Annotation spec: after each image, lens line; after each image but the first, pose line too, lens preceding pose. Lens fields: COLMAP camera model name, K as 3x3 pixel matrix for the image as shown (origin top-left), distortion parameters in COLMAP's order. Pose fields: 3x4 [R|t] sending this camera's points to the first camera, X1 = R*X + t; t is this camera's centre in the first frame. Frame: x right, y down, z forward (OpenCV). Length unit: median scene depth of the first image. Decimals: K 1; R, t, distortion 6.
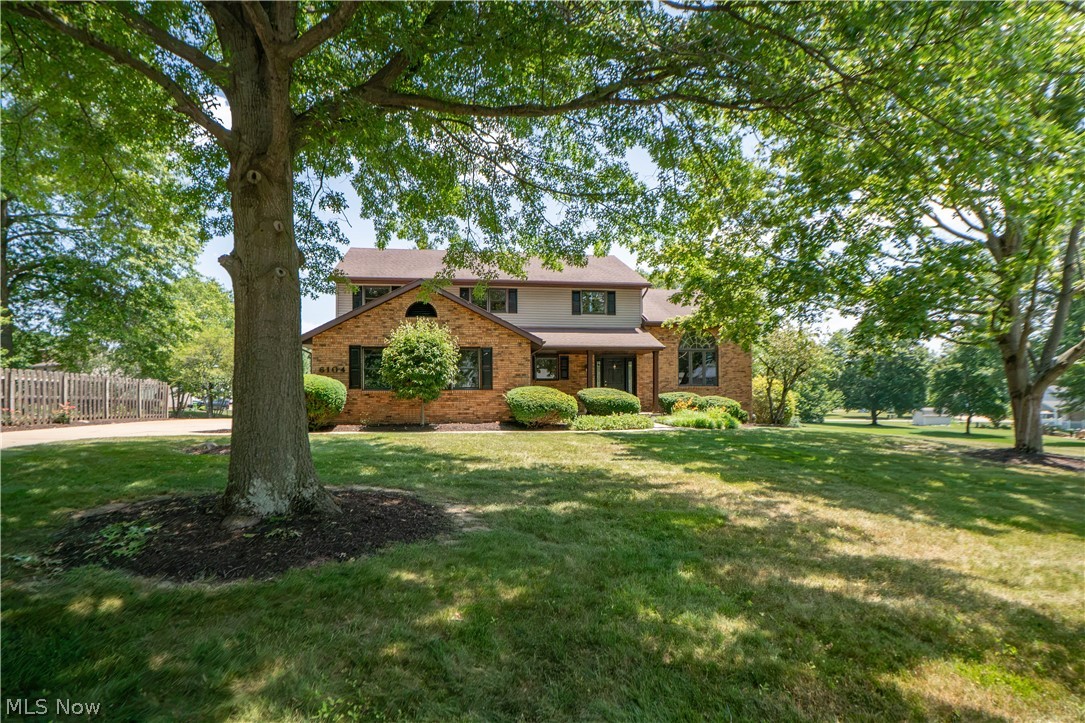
lens RADIAL K [[547.3, 0, 540.9], [0, 547.3, 366.5], [0, 0, 1]] dist [-0.029374, 0.005806]
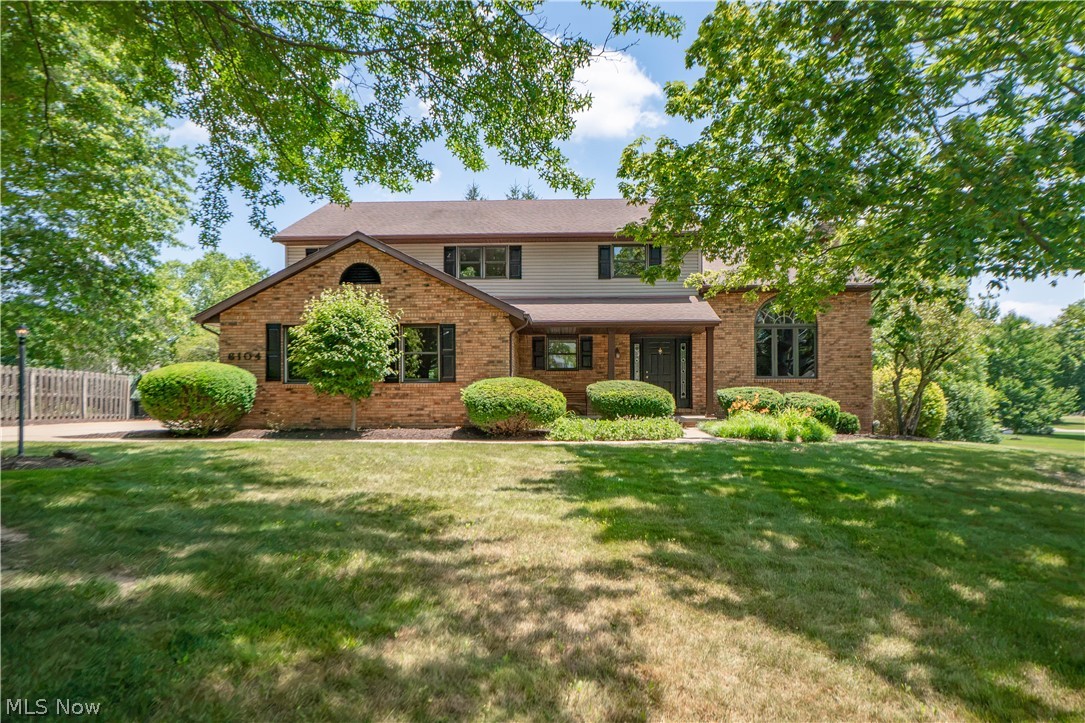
lens RADIAL K [[678.1, 0, 543.8], [0, 678.1, 363.1], [0, 0, 1]] dist [-0.002095, -0.000367]
pose [[0.983896, -0.005738, -0.178650, 0.183722], [0.006969, 0.999956, 0.006266, 0.011858], [0.178606, -0.007411, 0.983893, 0.139447]]
